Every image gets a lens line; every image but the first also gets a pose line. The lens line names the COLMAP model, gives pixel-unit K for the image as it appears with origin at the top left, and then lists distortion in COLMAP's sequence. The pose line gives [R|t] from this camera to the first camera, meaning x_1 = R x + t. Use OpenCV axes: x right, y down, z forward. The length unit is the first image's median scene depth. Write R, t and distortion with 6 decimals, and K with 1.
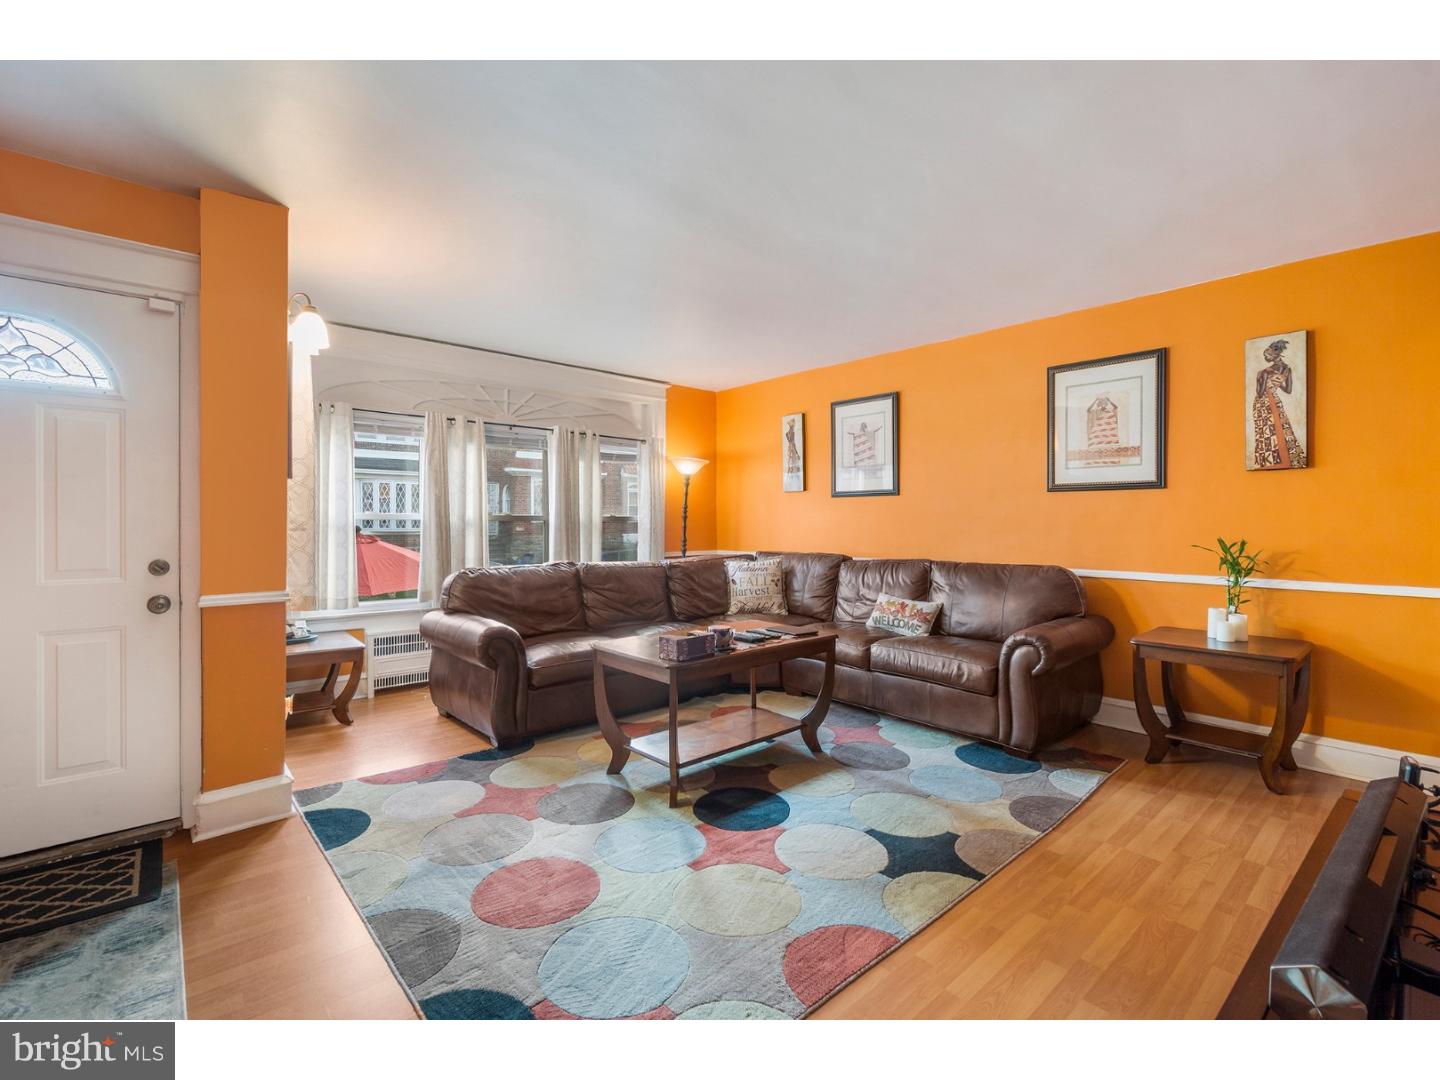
lens RADIAL K [[652.2, 0, 714.1], [0, 652.2, 555.8], [0, 0, 1]] dist [0.005578, -0.000960]
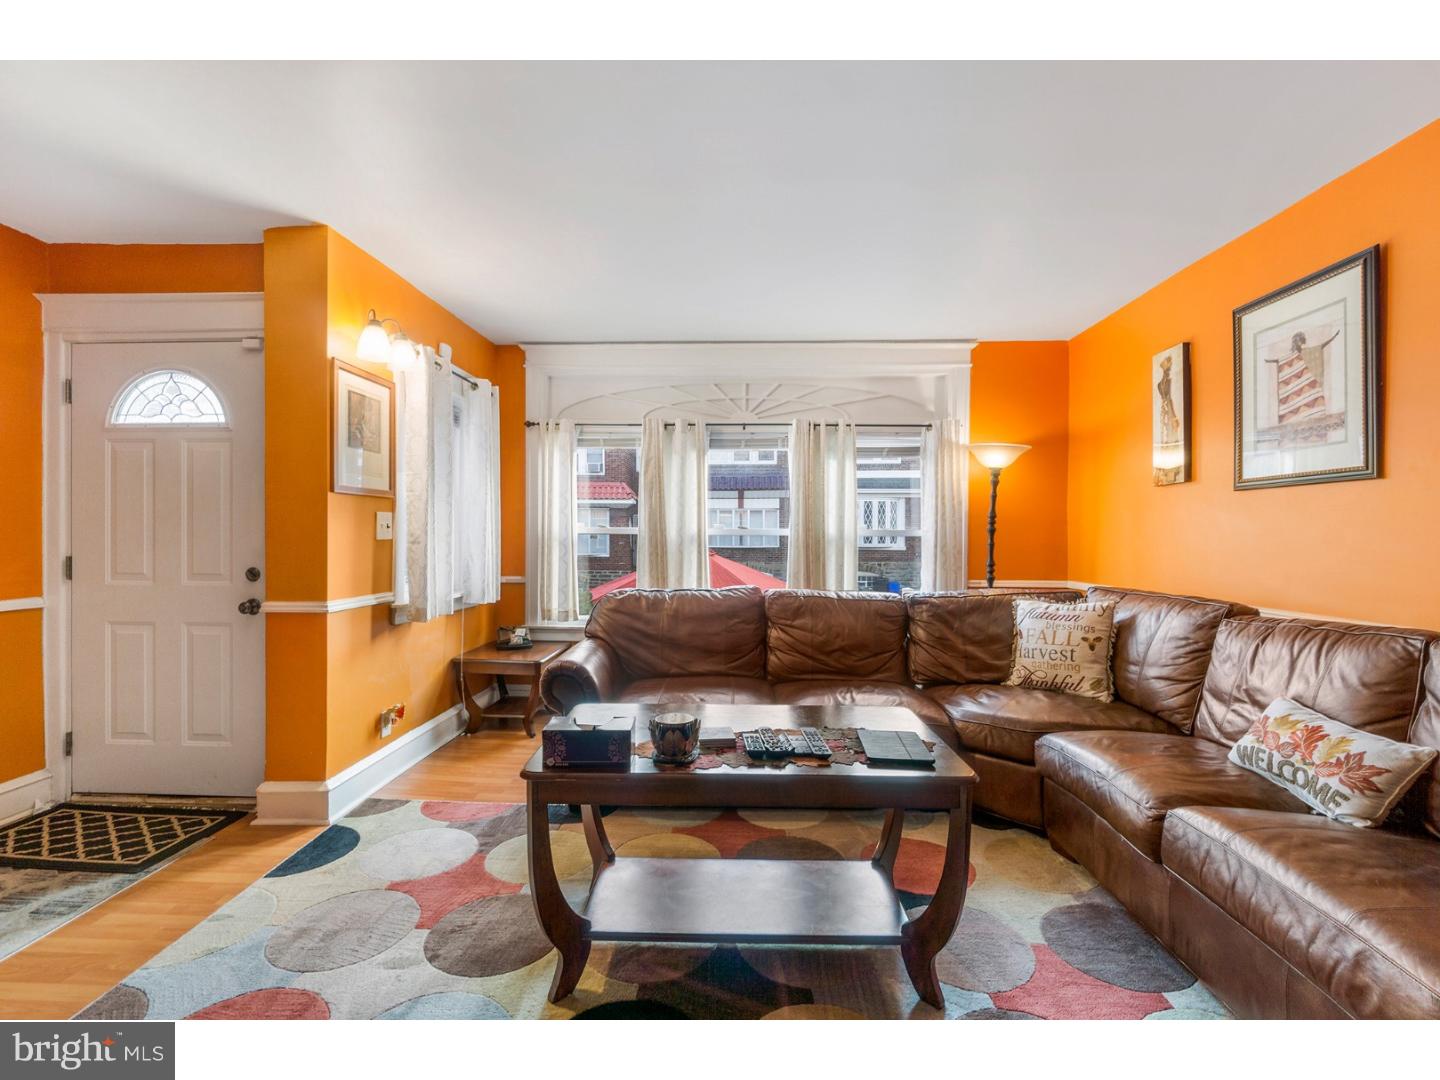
lens RADIAL K [[652.2, 0, 725.1], [0, 652.2, 551.3], [0, 0, 1]] dist [0.005578, -0.000960]
pose [[0.721251, 0.017504, -0.692452, 0.268931], [-0.039716, 0.999081, -0.016112, -0.018243], [0.691534, 0.039123, 0.721284, 0.371540]]
